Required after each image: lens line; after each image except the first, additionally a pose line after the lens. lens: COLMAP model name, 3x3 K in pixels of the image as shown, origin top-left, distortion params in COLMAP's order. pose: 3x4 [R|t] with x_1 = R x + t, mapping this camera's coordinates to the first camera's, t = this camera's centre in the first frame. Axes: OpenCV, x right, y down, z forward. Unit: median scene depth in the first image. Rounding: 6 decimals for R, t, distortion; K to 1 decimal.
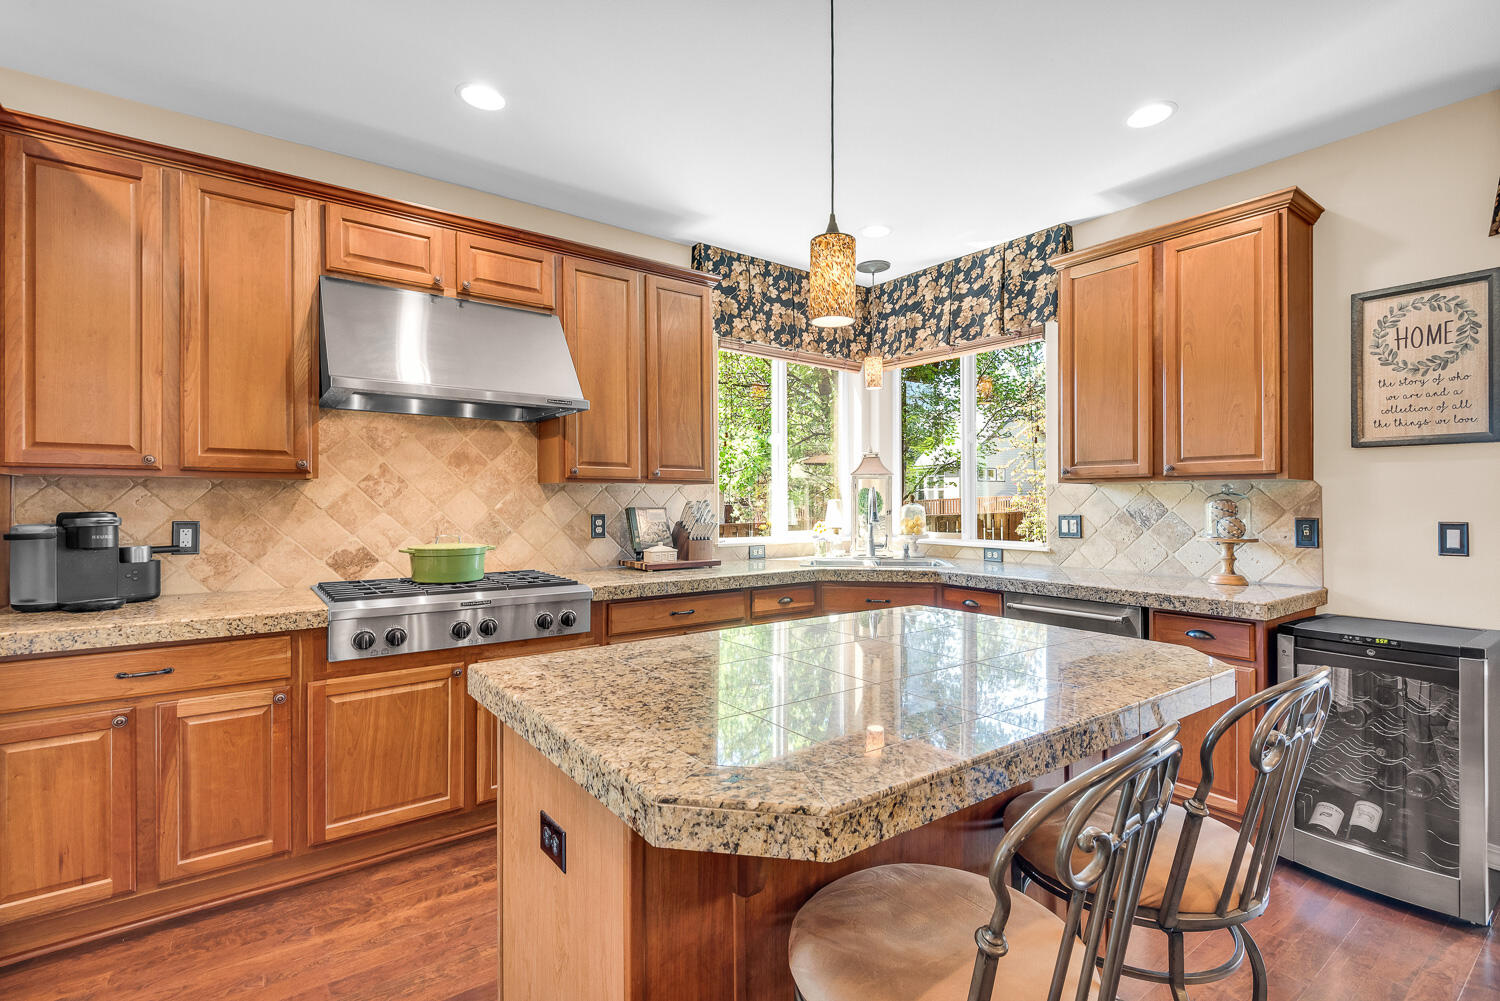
lens RADIAL K [[690.9, 0, 750.7], [0, 690.9, 499.8], [0, 0, 1]] dist [0.013462, -0.009467]
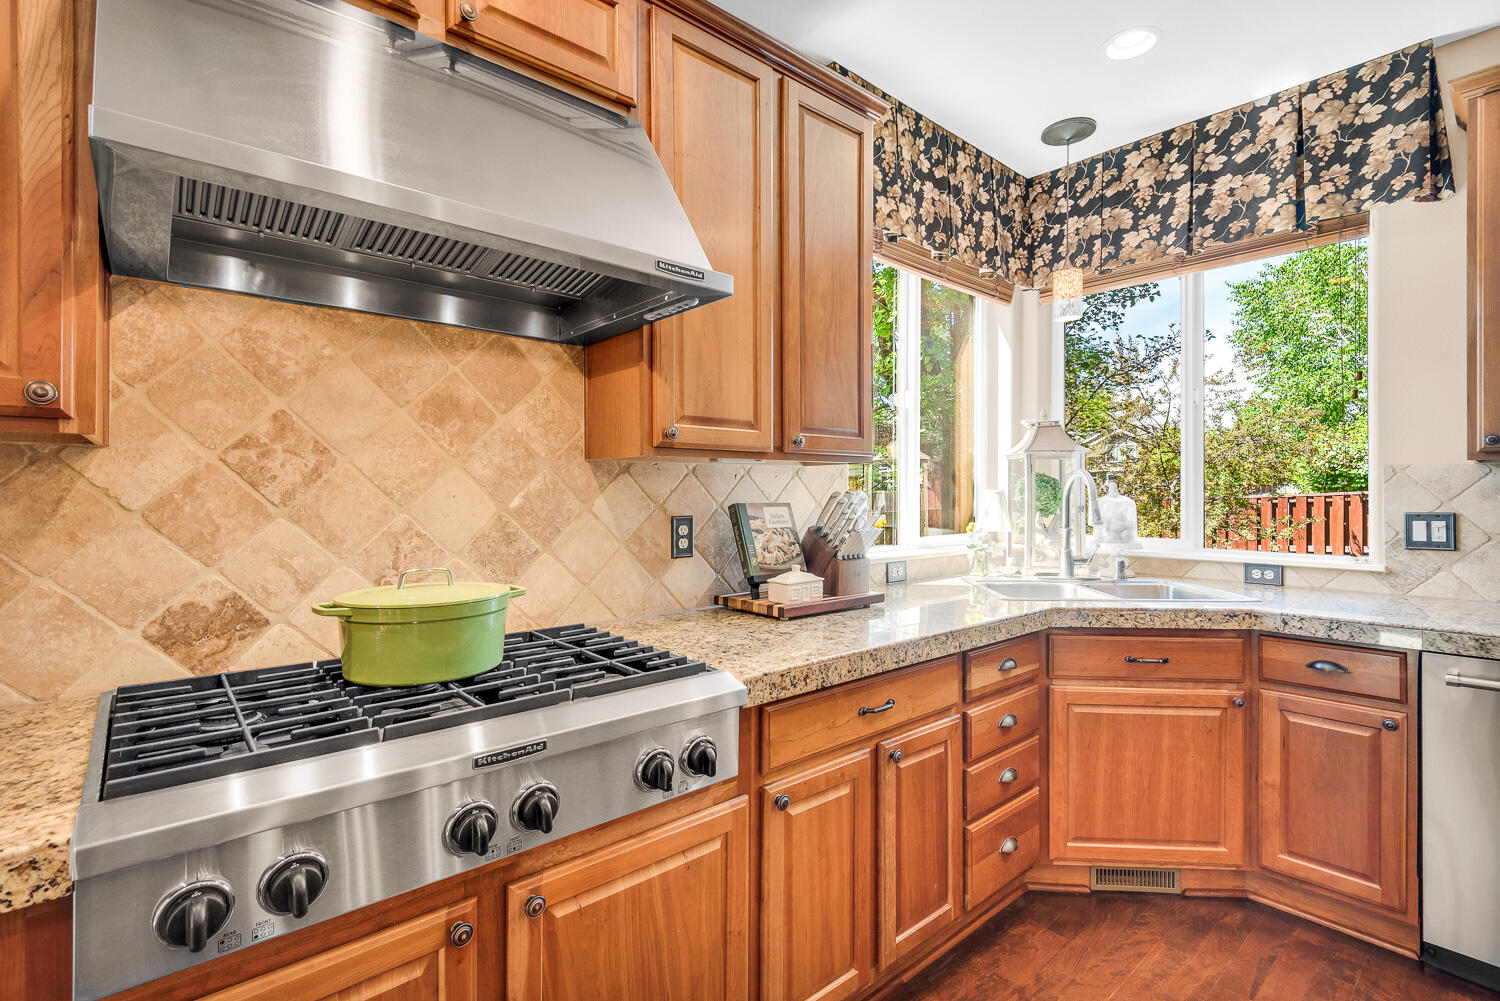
lens RADIAL K [[710.7, 0, 734.1], [0, 710.7, 487.0], [0, 0, 1]] dist [0.016499, -0.006559]
pose [[0.997806, -0.001889, 0.066186, -0.233317], [0.002337, 0.999975, -0.006686, 0.001544], [-0.066172, 0.006826, 0.997785, 0.452199]]
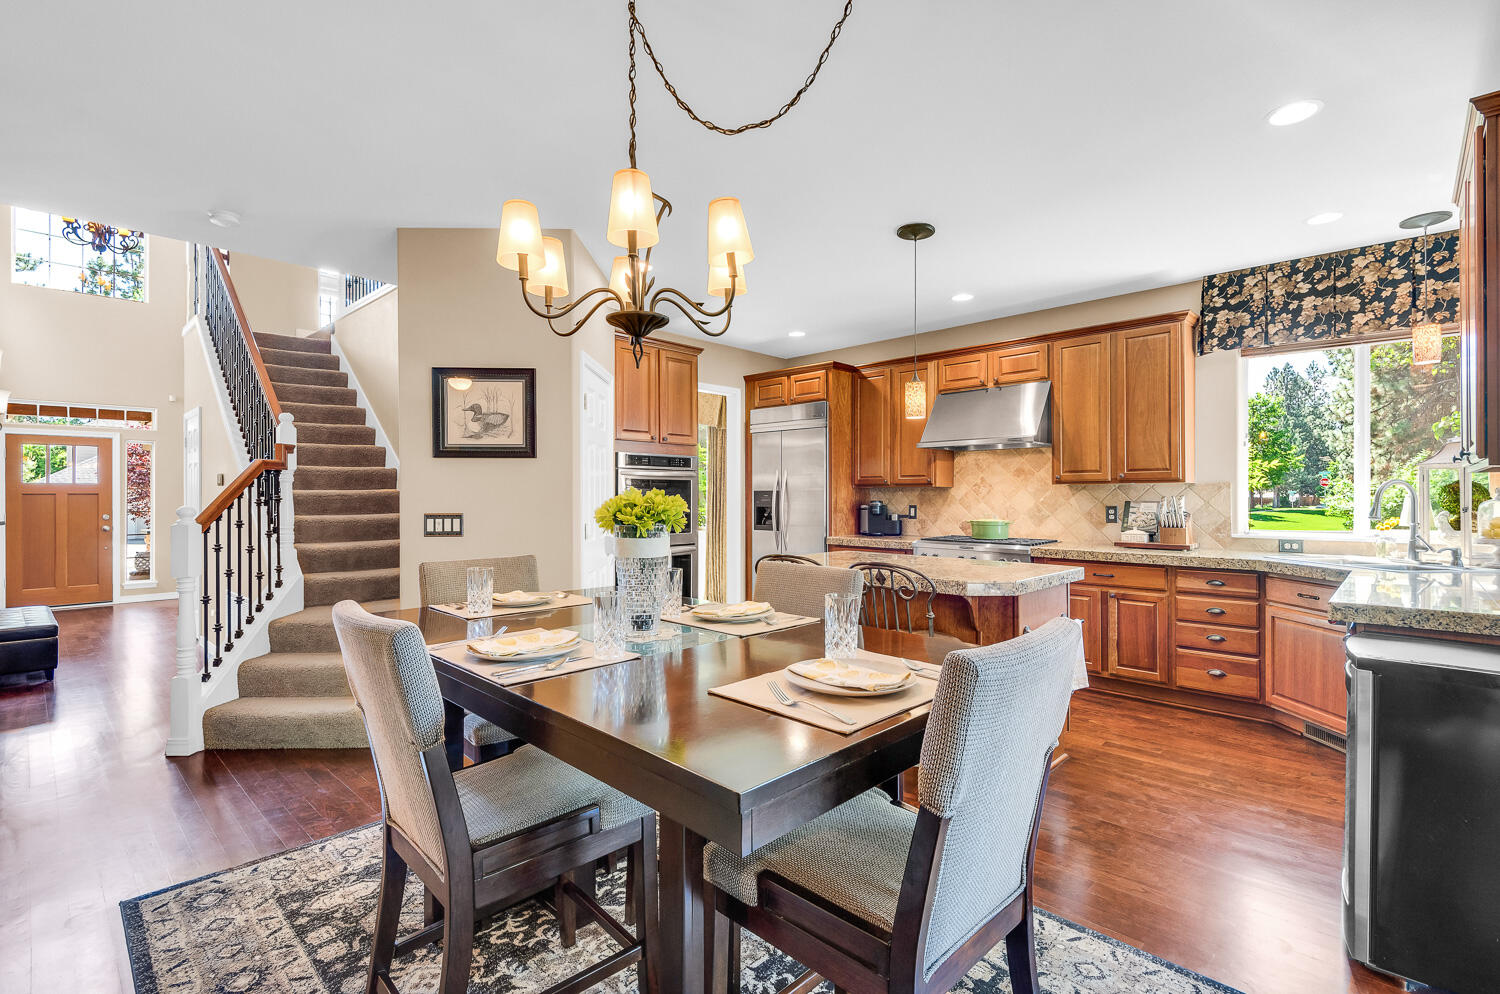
lens RADIAL K [[710.7, 0, 755.6], [0, 710.7, 500.3], [0, 0, 1]] dist [0.016499, -0.006559]
pose [[0.152800, 0.001151, -0.988256, 1.181988], [-0.000100, 0.999999, 0.001150, 0.008793], [0.988257, -0.000077, 0.152800, 0.072229]]
